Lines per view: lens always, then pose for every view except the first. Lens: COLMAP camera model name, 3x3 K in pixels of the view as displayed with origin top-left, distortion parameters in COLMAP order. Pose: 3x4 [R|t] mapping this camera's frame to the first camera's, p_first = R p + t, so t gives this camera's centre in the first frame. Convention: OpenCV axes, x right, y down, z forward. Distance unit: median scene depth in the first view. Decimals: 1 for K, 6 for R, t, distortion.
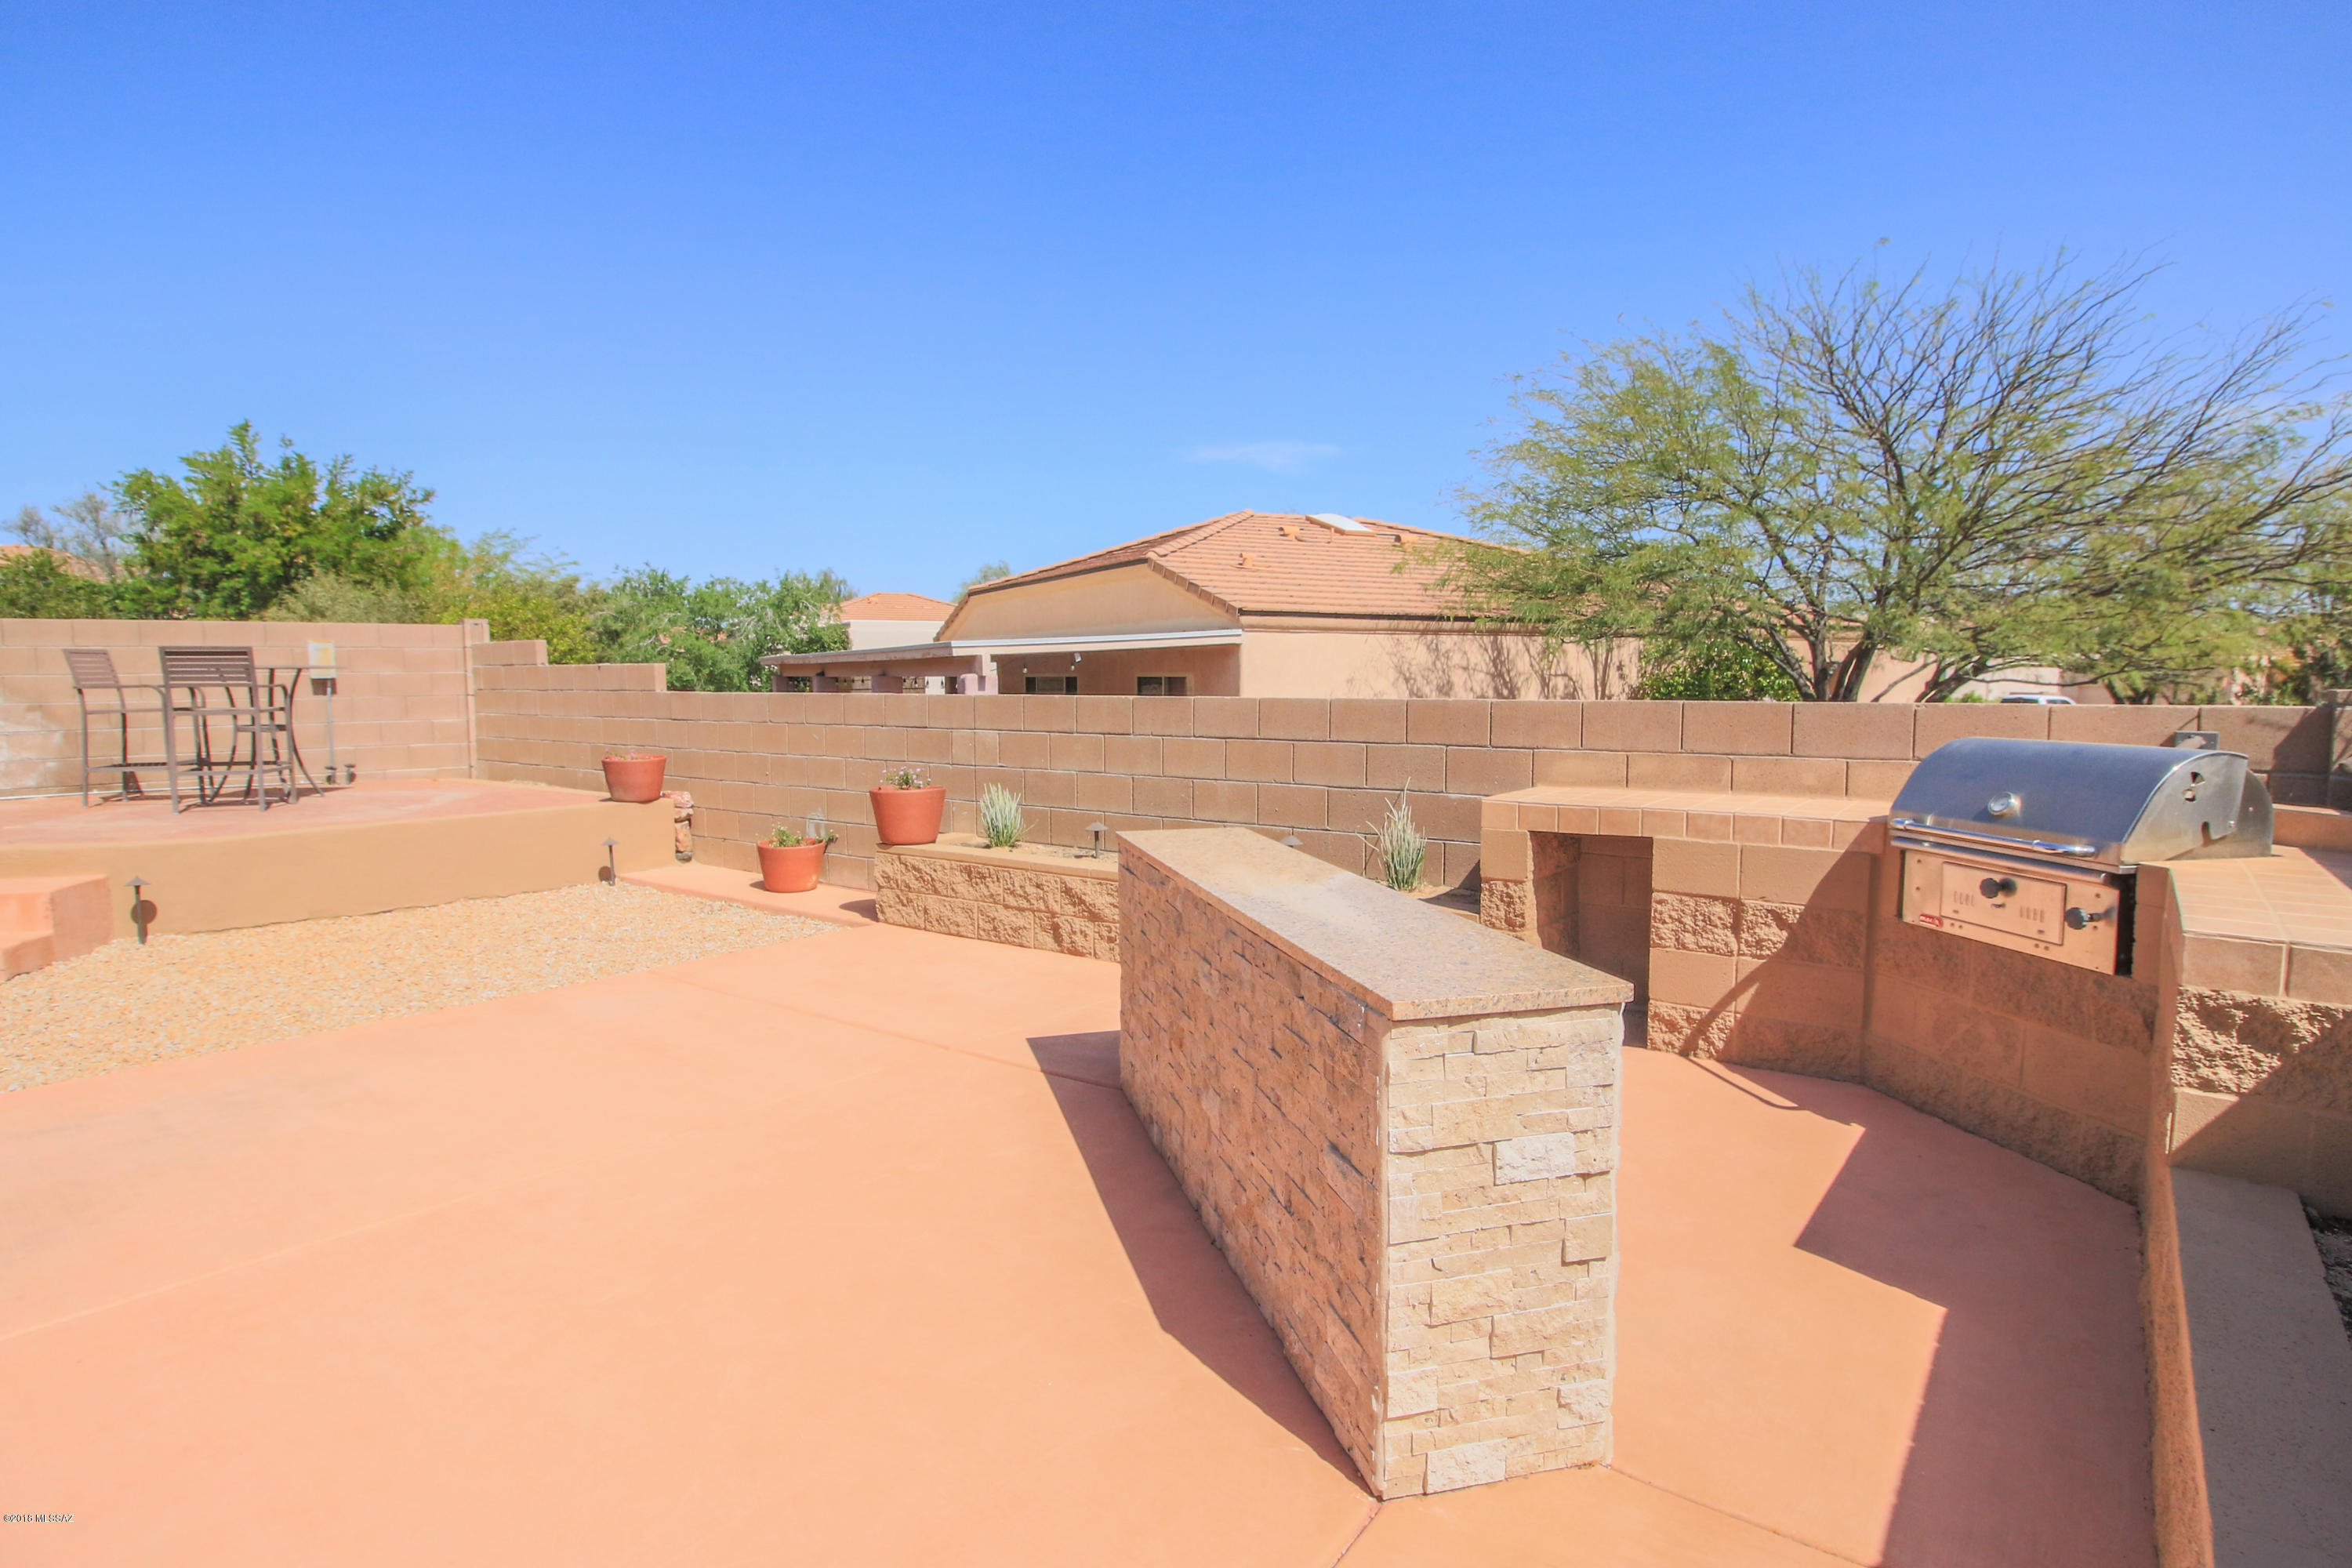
lens RADIAL K [[1199.7, 0, 1193.2], [0, 1199.7, 773.9], [0, 0, 1]] dist [0.000951, -0.015184]
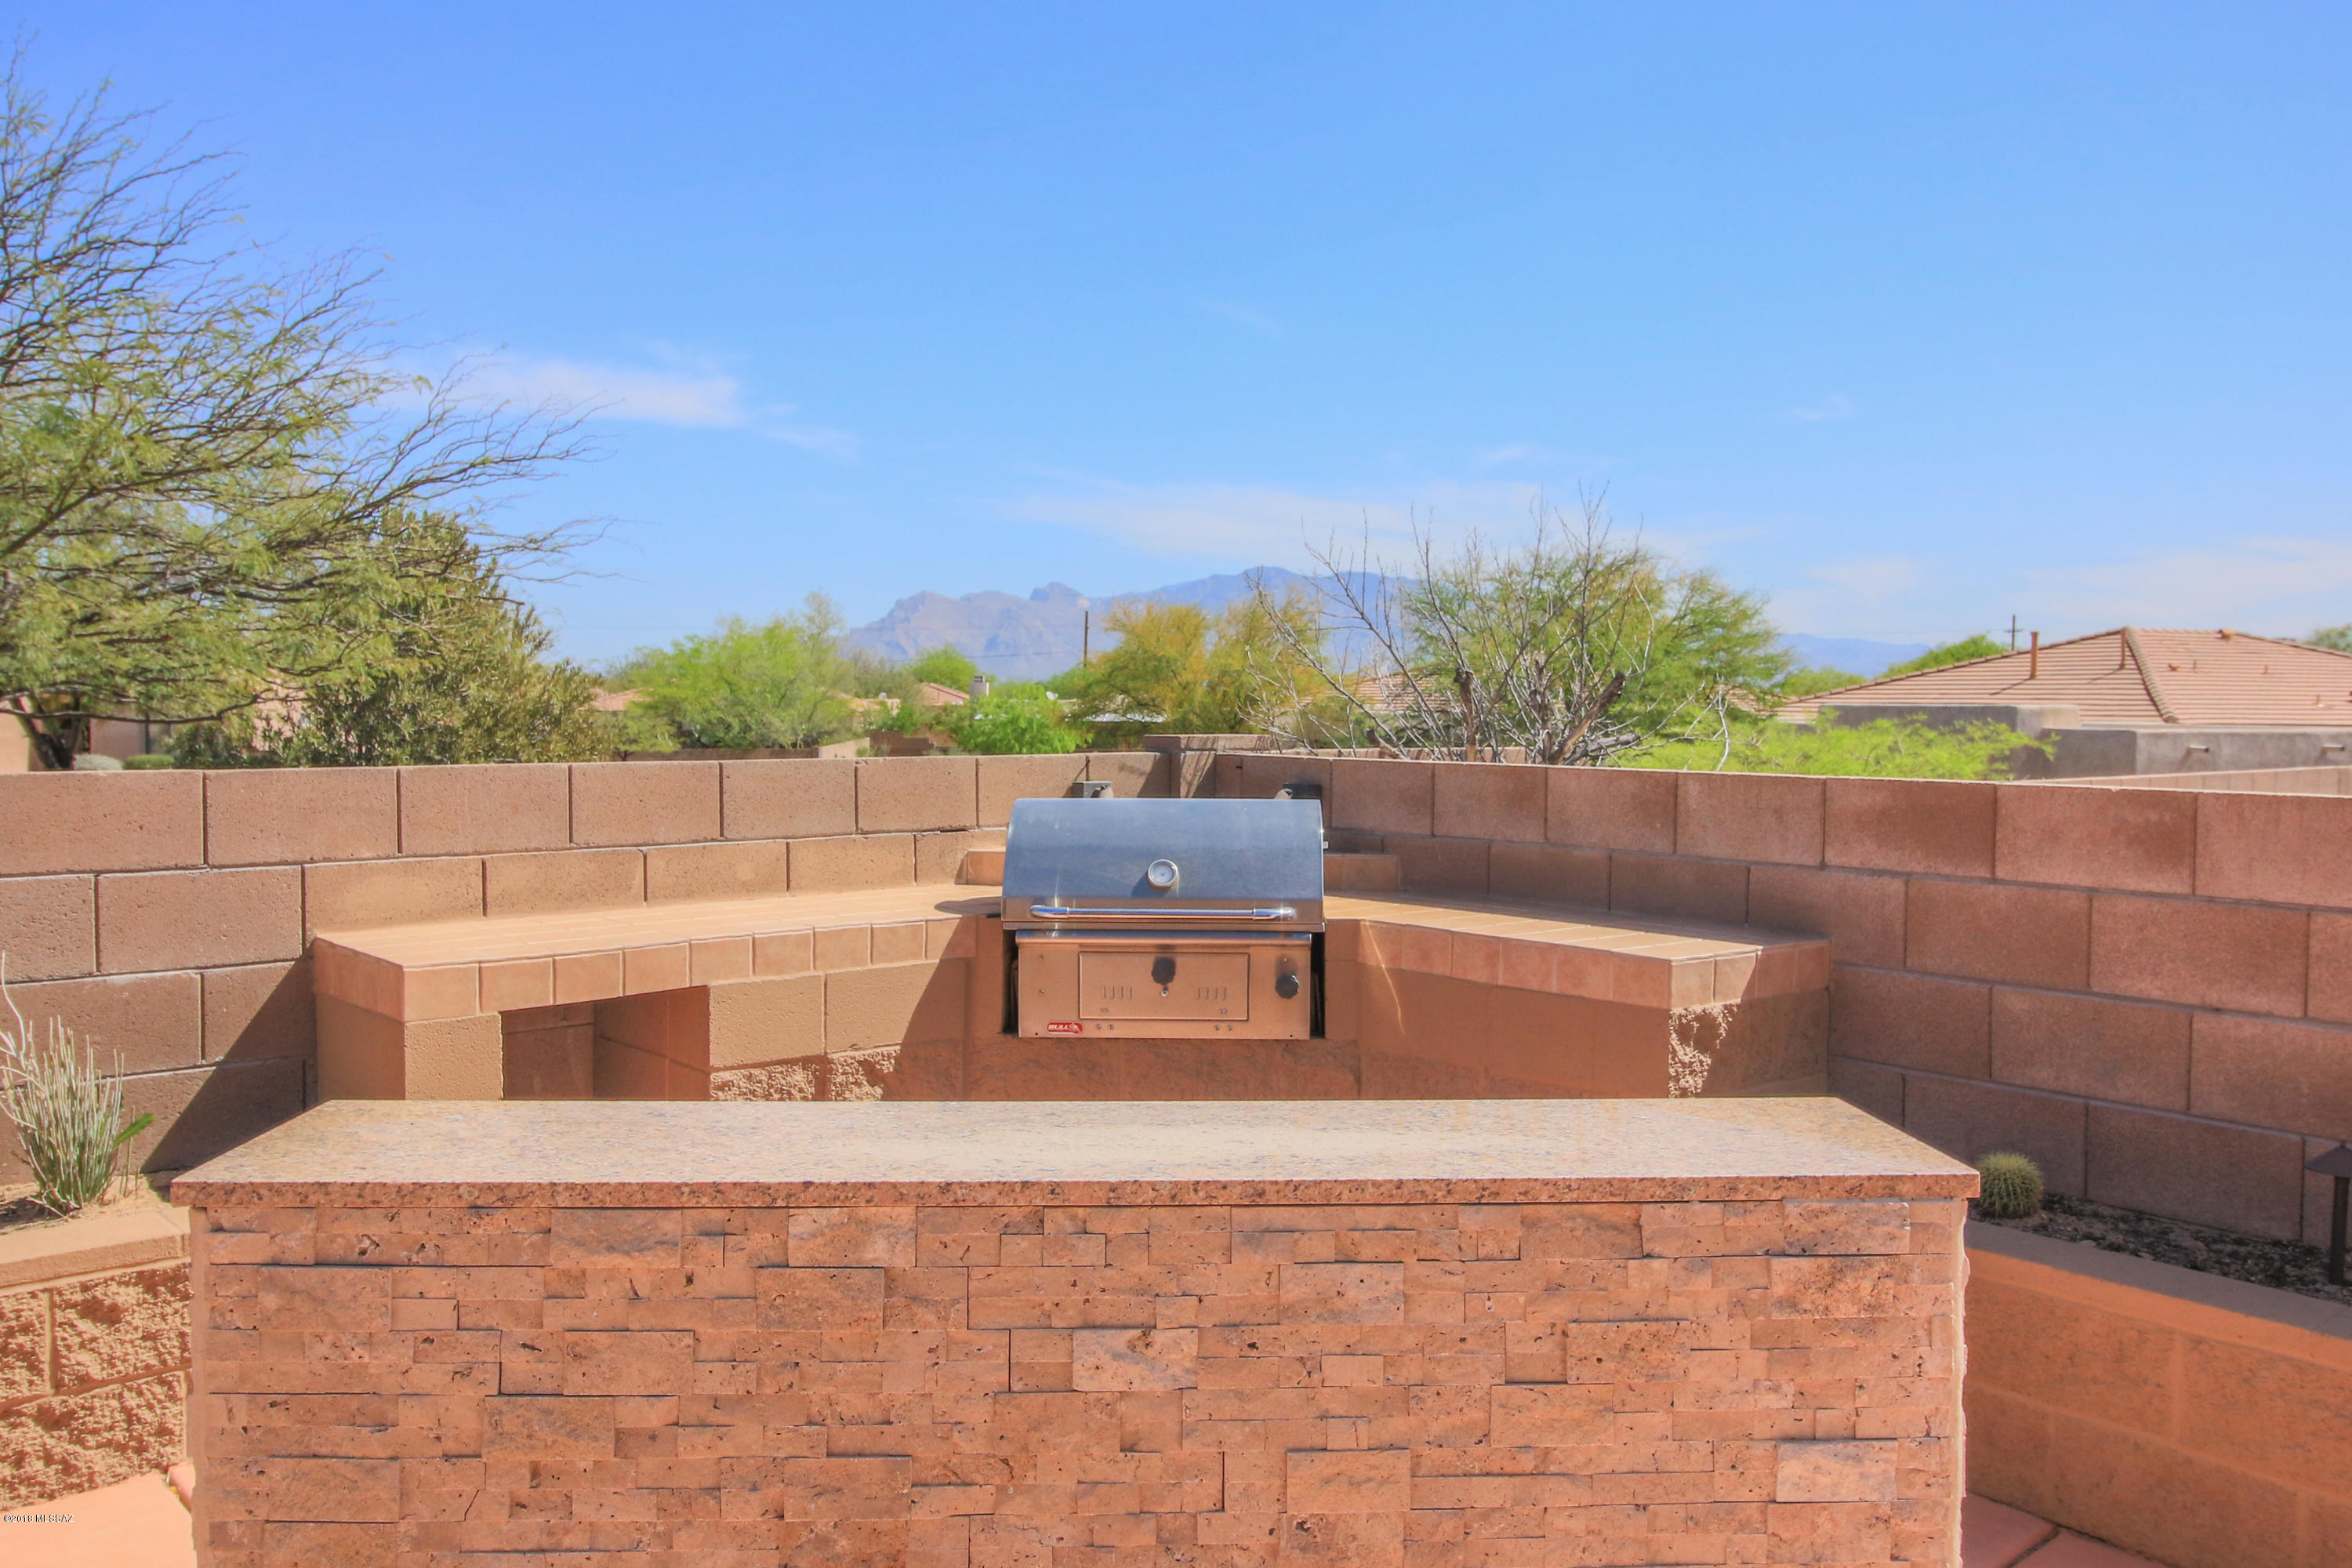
lens RADIAL K [[1836.8, 0, 1180.6], [0, 1836.8, 781.9], [0, 0, 1]] dist [0.006224, -0.000875]
pose [[0.217284, -0.037736, 0.975379, -0.194706], [0.072846, 0.997093, 0.022349, -0.022176], [-0.973386, 0.066196, 0.219402, 0.219660]]
